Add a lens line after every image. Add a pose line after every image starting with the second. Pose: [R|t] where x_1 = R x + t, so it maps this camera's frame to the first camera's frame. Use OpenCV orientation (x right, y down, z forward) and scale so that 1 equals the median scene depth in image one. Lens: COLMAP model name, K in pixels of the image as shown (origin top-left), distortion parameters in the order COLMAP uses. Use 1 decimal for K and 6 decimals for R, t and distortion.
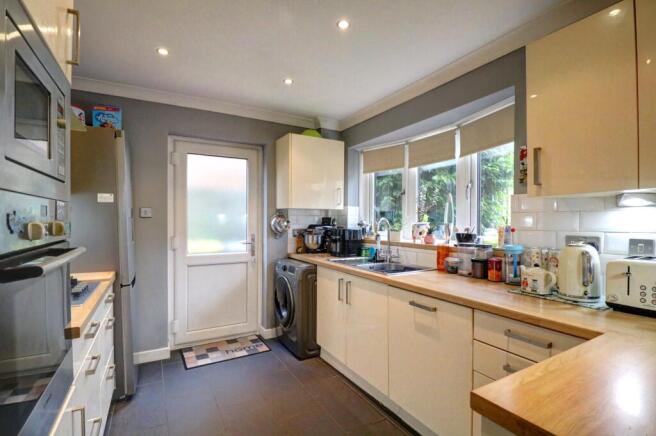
lens RADIAL K [[314.0, 0, 326.8], [0, 314.0, 225.8], [0, 0, 1]] dist [-0.000636, -0.012941]
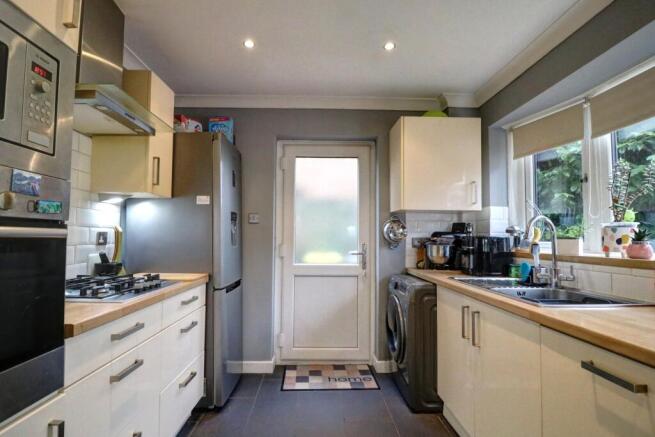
lens RADIAL K [[313.5, 0, 326.3], [0, 313.5, 226.3], [0, 0, 1]] dist [-0.000636, -0.012941]
pose [[0.877144, -0.016722, -0.479937, 0.091804], [-0.014547, 0.998010, -0.061358, 0.036885], [0.480008, 0.060802, 0.875155, 0.219350]]
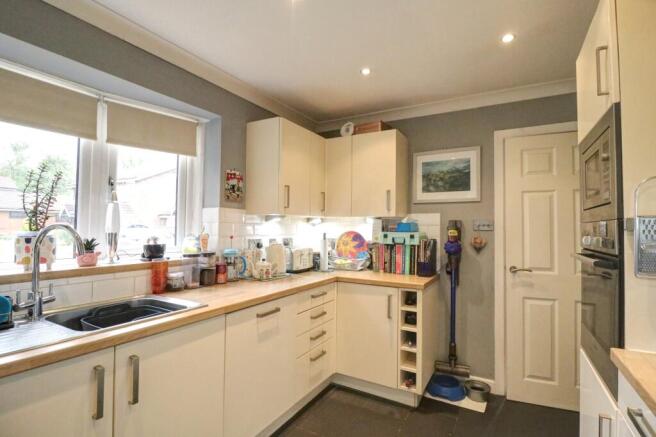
lens RADIAL K [[314.3, 0, 336.8], [0, 314.3, 216.0], [0, 0, 1]] dist [0.000001, -0.013358]
pose [[-0.519670, 0.024876, 0.854005, -0.419492], [0.005136, 0.999649, -0.025993, -0.021514], [-0.854352, -0.009121, -0.519615, 0.805353]]
